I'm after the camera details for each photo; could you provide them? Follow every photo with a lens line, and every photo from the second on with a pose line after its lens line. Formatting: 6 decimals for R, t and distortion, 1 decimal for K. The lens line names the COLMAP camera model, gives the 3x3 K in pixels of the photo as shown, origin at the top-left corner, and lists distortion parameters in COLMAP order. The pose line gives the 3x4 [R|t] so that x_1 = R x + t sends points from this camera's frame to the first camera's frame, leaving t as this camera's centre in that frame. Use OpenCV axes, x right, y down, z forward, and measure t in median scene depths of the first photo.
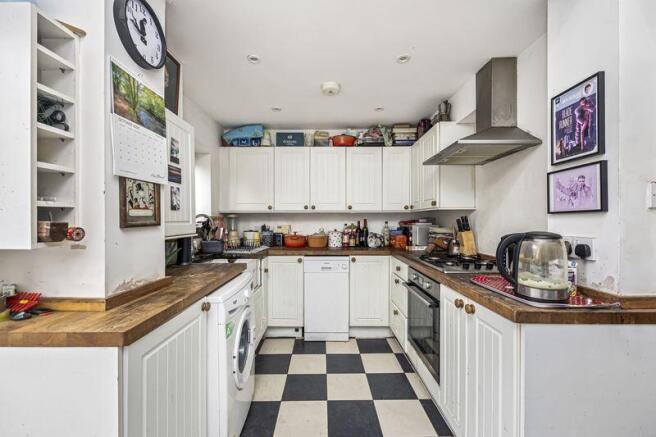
lens RADIAL K [[258.7, 0, 324.4], [0, 258.7, 219.2], [0, 0, 1]] dist [0.000440, 0.000059]
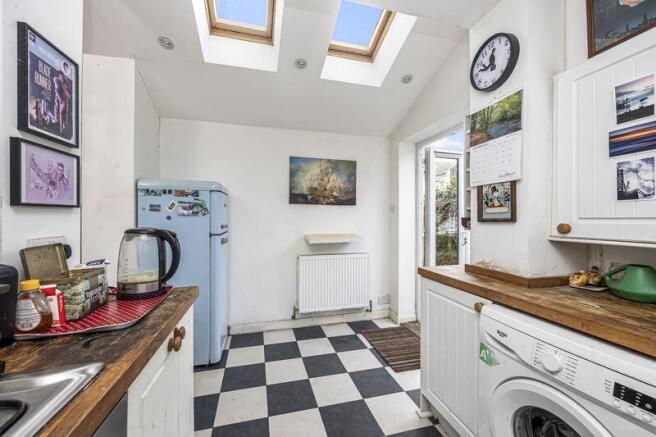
lens RADIAL K [[258.7, 0, 326.9], [0, 258.7, 218.4], [0, 0, 1]] dist [0.000440, 0.000059]
pose [[-0.965900, 0.002928, -0.258899, 0.370138], [0.002435, 0.999995, 0.002222, 0.009271], [0.258904, 0.001516, -0.965902, 1.978382]]
